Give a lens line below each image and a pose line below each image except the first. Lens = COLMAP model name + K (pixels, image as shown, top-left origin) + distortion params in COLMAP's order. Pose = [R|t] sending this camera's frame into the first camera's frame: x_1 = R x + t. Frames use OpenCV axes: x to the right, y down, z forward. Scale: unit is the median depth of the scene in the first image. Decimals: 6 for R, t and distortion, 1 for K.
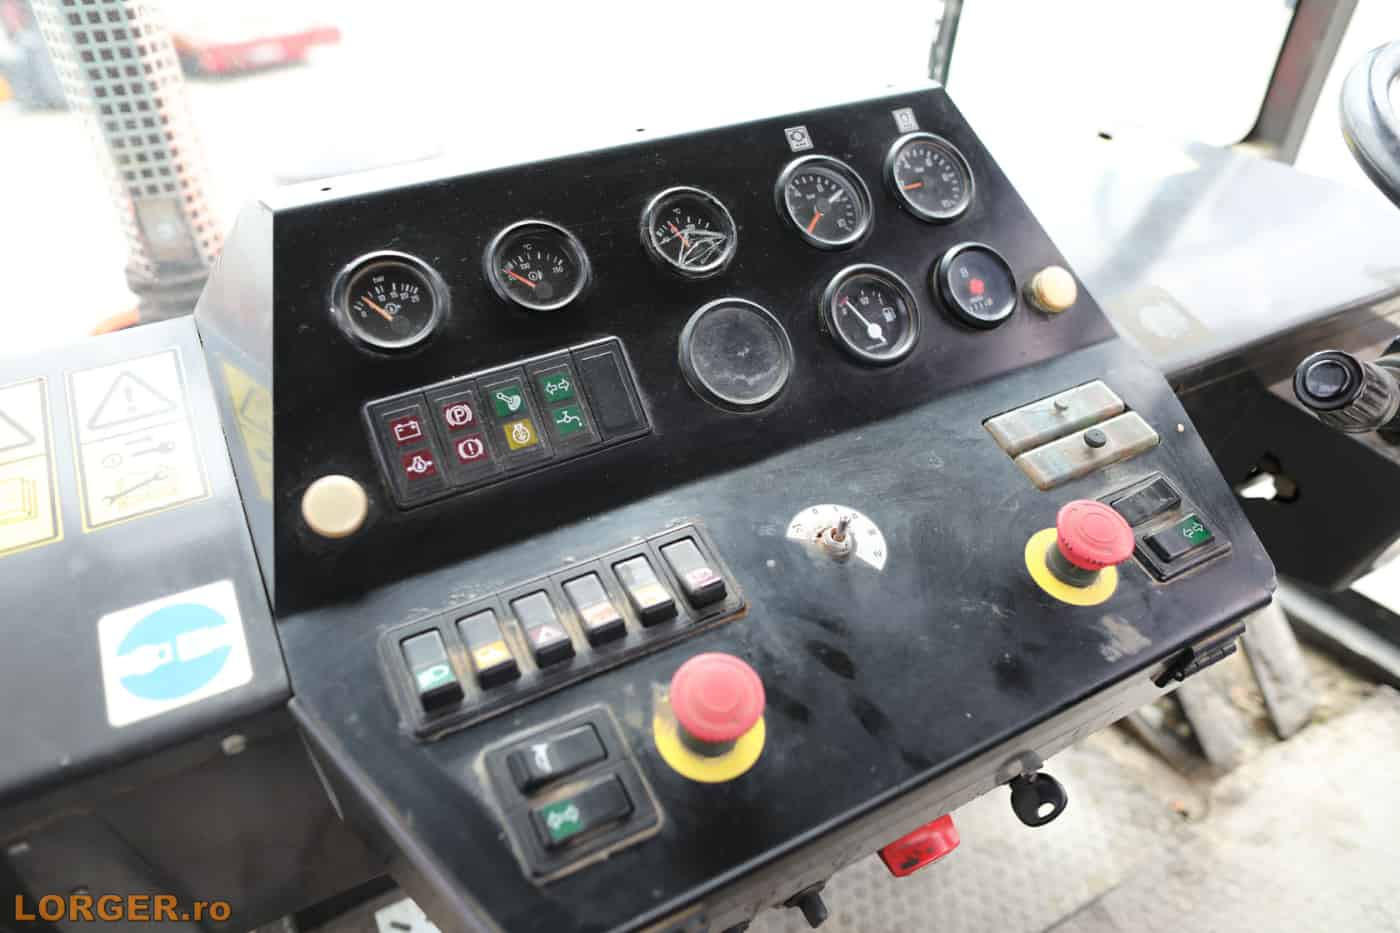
lens RADIAL K [[965.2, 0, 700.0], [0, 965.2, 466.5], [0, 0, 1]] dist [-0.064646, 0.054466]
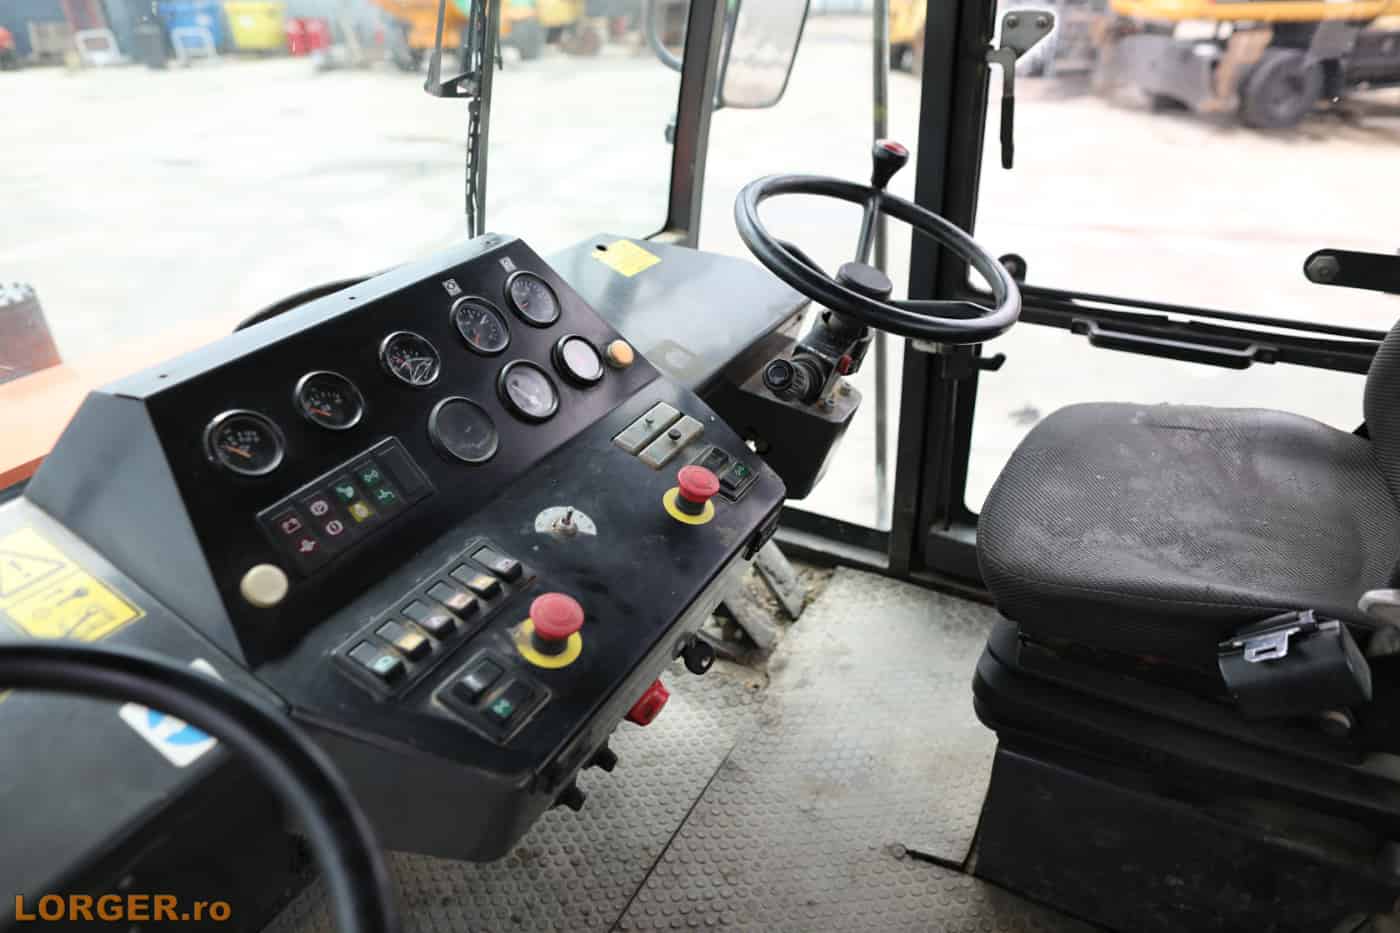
lens RADIAL K [[965.2, 0, 700.0], [0, 965.2, 466.5], [0, 0, 1]] dist [-0.064646, 0.054466]
pose [[0.827647, -0.230862, 0.511569, -0.465980], [0.266168, 0.963917, 0.004376, 0.031847], [-0.494121, 0.132542, 0.859231, -0.517858]]
